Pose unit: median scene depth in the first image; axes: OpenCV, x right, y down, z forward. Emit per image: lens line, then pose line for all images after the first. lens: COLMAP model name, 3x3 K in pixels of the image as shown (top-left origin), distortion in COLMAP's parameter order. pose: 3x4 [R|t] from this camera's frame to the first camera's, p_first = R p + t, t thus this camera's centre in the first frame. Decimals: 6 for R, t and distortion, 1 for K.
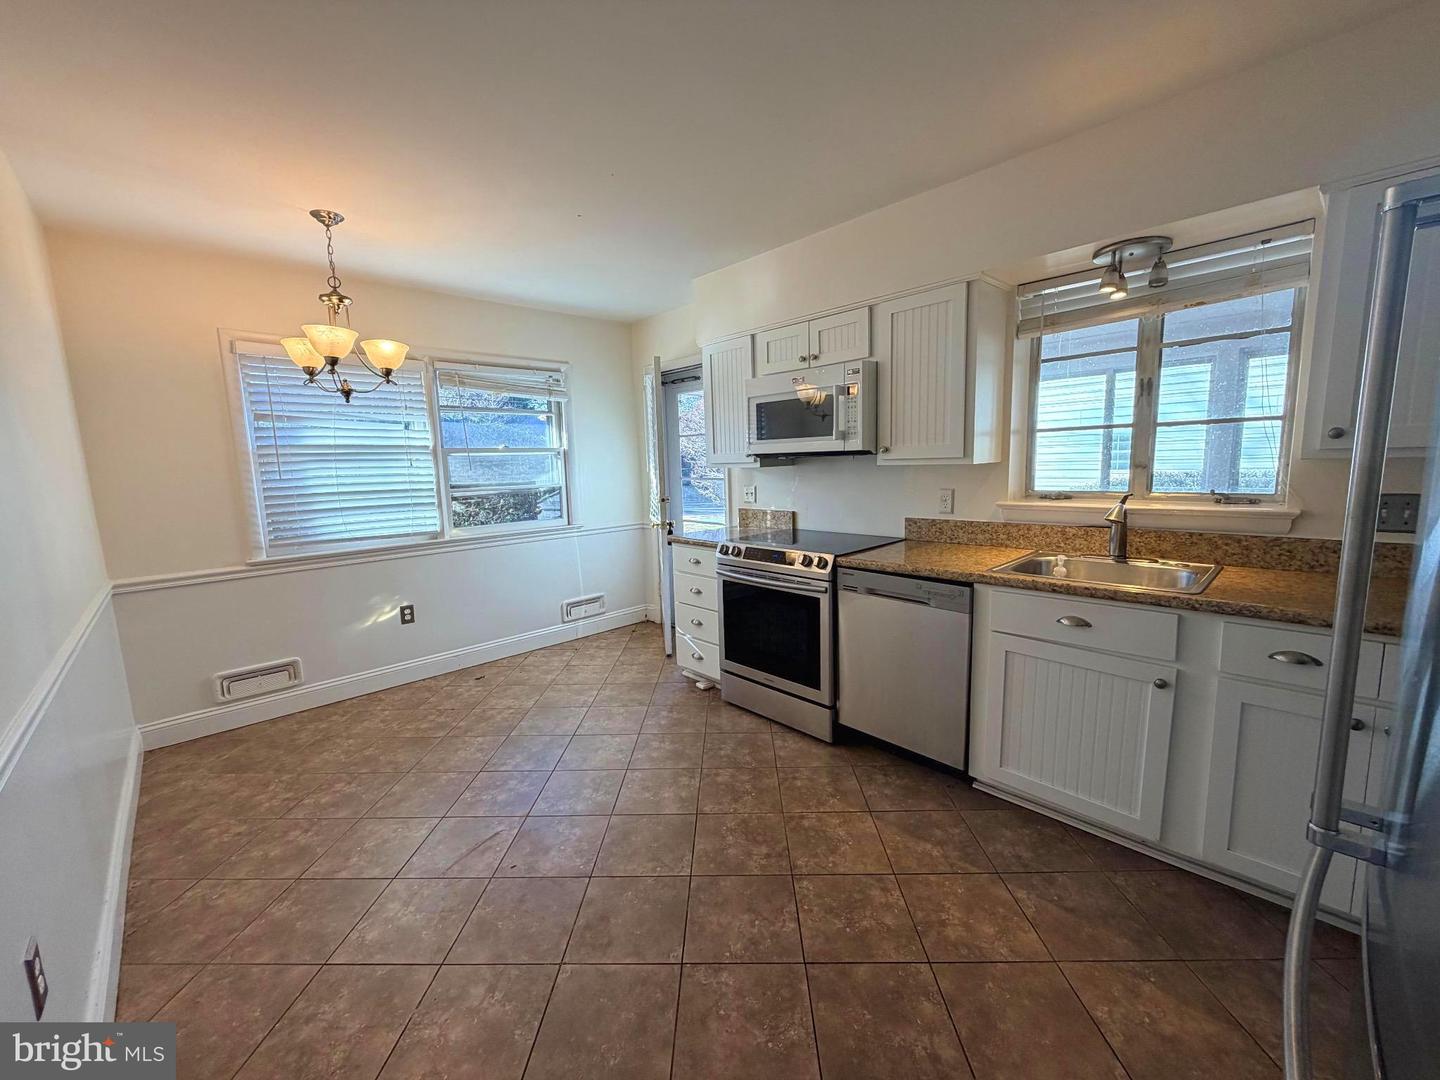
lens RADIAL K [[579.0, 0, 720.0], [0, 579.0, 540.0], [0, 0, 1]] dist [-0.000248, -0.000002]
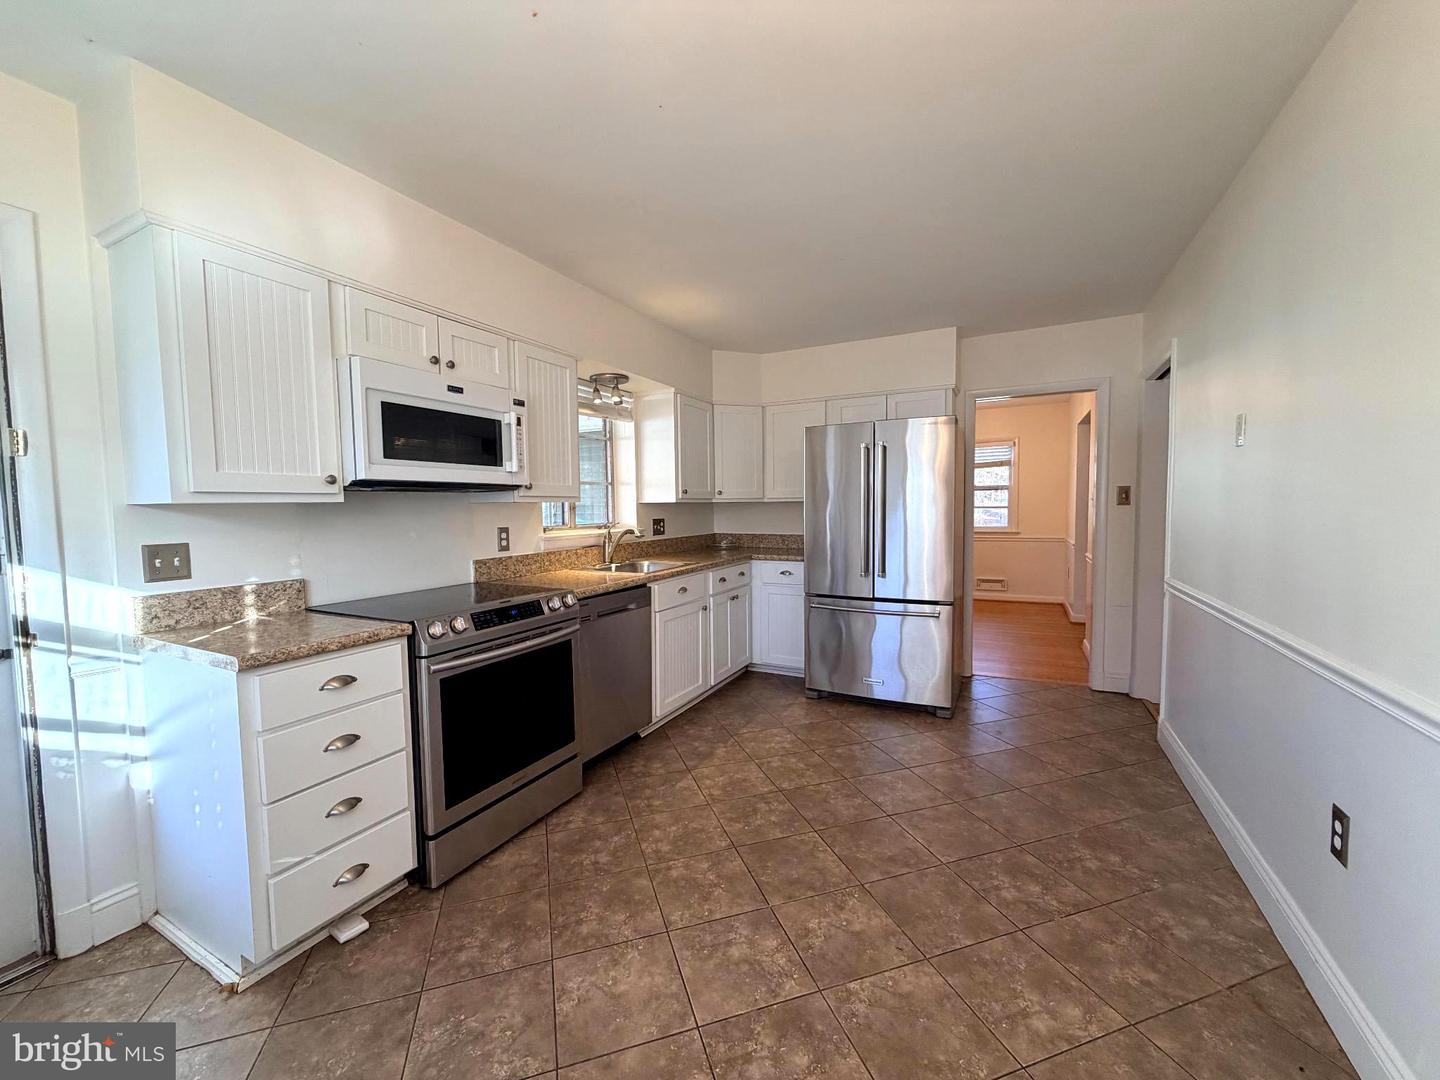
lens RADIAL K [[579.0, 0, 720.0], [0, 579.0, 540.0], [0, 0, 1]] dist [-0.000248, -0.000002]
pose [[-0.334478, -0.015201, 0.942281, -0.821069], [0.162023, 0.984054, 0.073388, -0.089223], [-0.928371, 0.177218, -0.326682, 1.106004]]
